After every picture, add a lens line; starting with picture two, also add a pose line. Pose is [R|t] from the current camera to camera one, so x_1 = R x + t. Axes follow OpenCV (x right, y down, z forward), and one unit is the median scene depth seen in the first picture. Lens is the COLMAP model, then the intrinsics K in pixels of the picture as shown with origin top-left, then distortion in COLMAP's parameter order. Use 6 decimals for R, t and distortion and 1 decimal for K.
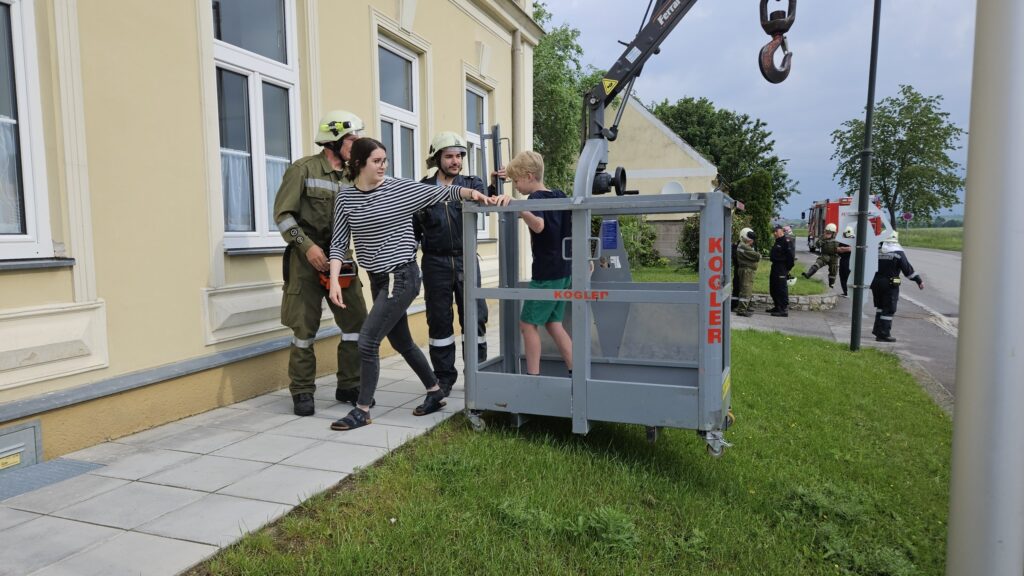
lens RADIAL K [[680.3, 0, 504.2], [0, 680.3, 292.2], [0, 0, 1]] dist [0.092660, -0.077137]
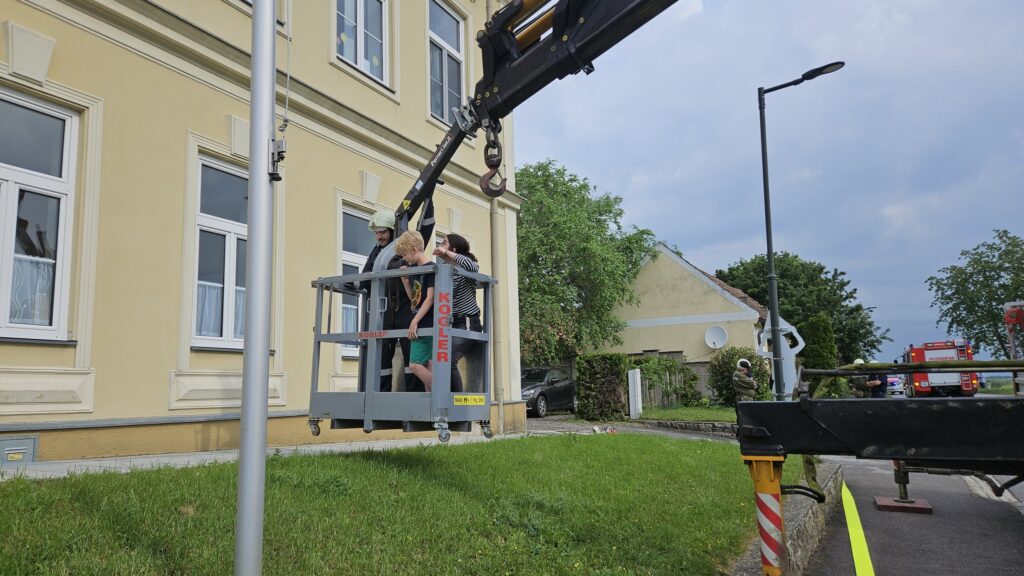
lens RADIAL K [[675.4, 0, 490.9], [0, 675.4, 300.1], [0, 0, 1]] dist [0.087643, -0.079804]
pose [[0.983014, -0.040859, -0.178923, 0.053353], [-0.000680, 0.974085, -0.226181, 0.018825], [0.183528, 0.222461, 0.957512, -0.033645]]
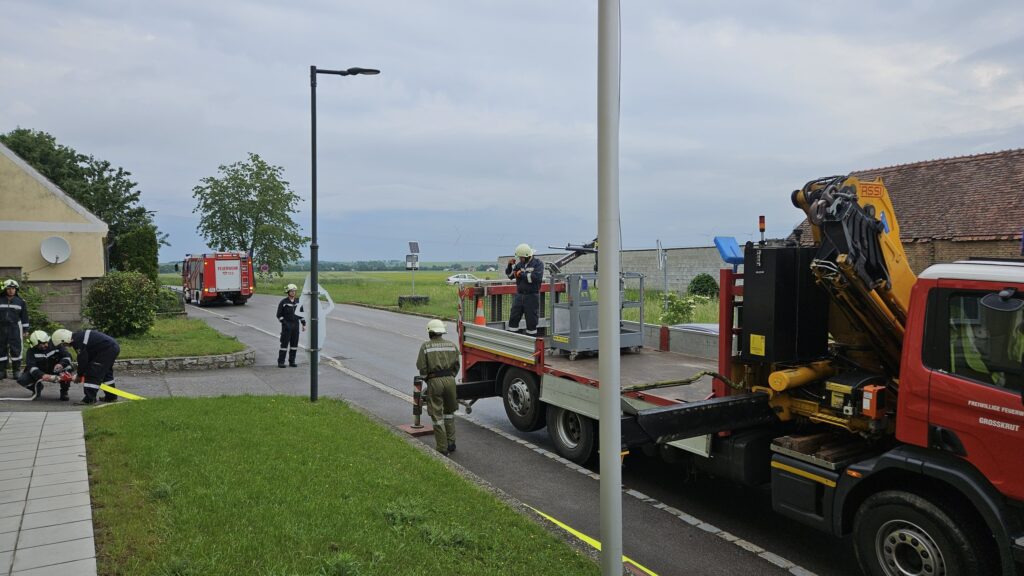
lens RADIAL K [[680.3, 0, 504.2], [0, 680.3, 292.2], [0, 0, 1]] dist [0.092660, -0.077137]
pose [[0.633203, -0.025852, 0.773554, -0.049103], [0.073814, 0.996904, -0.027105, -0.011226], [-0.770458, 0.074262, 0.633151, -0.014564]]
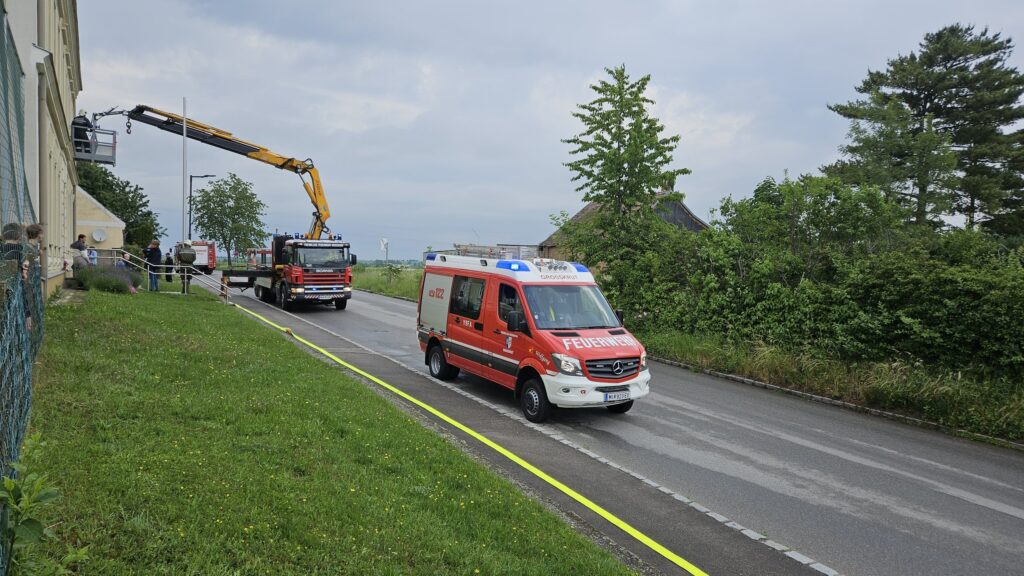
lens RADIAL K [[680.3, 0, 504.2], [0, 680.3, 292.2], [0, 0, 1]] dist [0.092660, -0.077137]
pose [[0.652994, -0.005064, 0.757346, -0.254181], [0.044900, 0.998478, -0.032037, 0.065483], [-0.756031, 0.054924, 0.652228, -0.571081]]
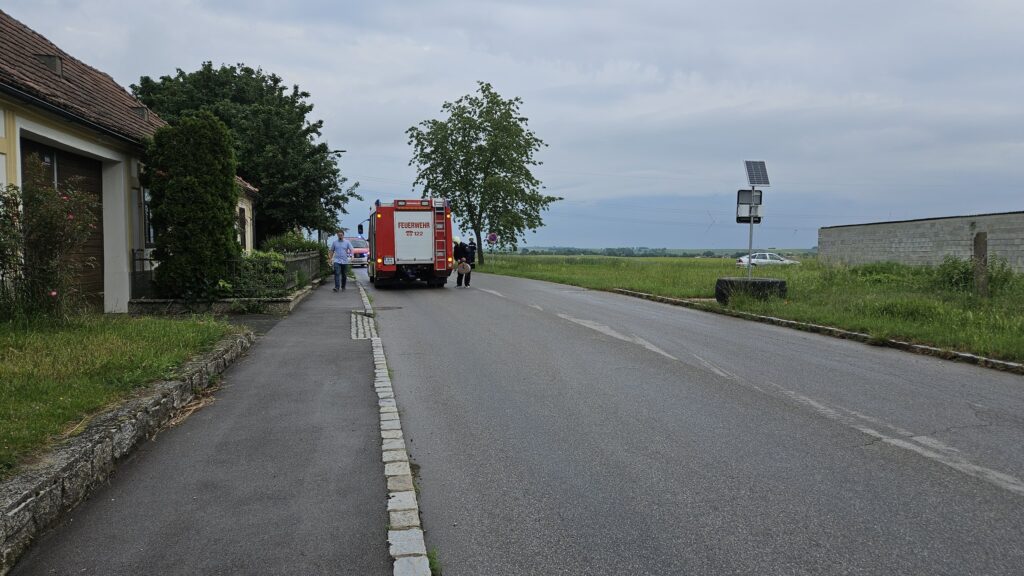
lens RADIAL K [[680.3, 0, 504.2], [0, 680.3, 292.2], [0, 0, 1]] dist [0.092660, -0.077137]
pose [[0.864775, -0.016599, 0.501885, 0.202234], [0.035120, 0.999005, -0.027475, -0.023422], [-0.500930, 0.041386, 0.864498, 0.324038]]
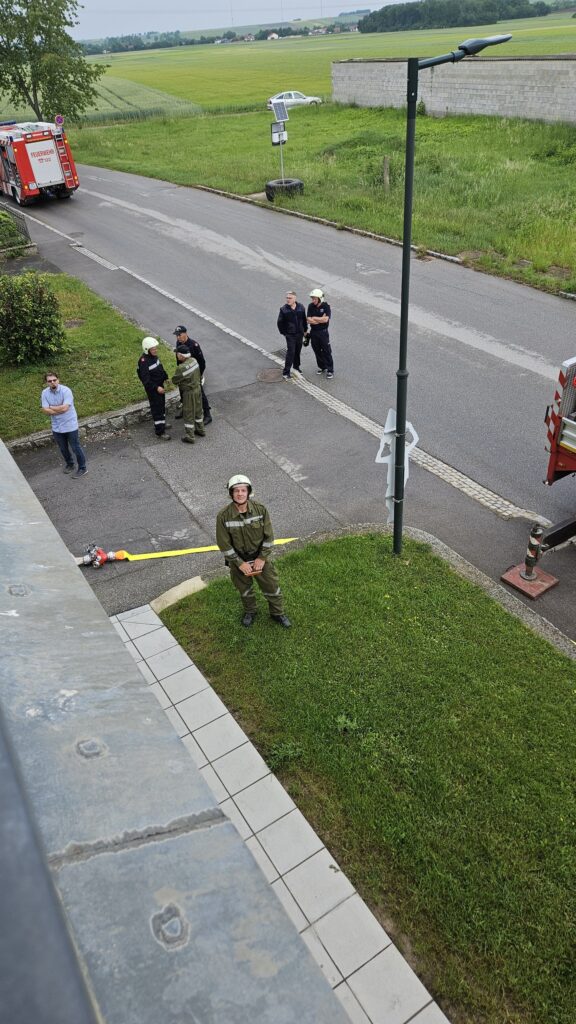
lens RADIAL K [[680.3, 0, 292.1], [0, 680.3, 510.5], [0, 0, 1]] dist [0.092660, -0.077137]
pose [[0.628836, -0.472844, 0.617239, -0.038826], [0.142664, 0.850527, 0.506212, -0.103638], [-0.764338, -0.230267, 0.602300, 0.109314]]
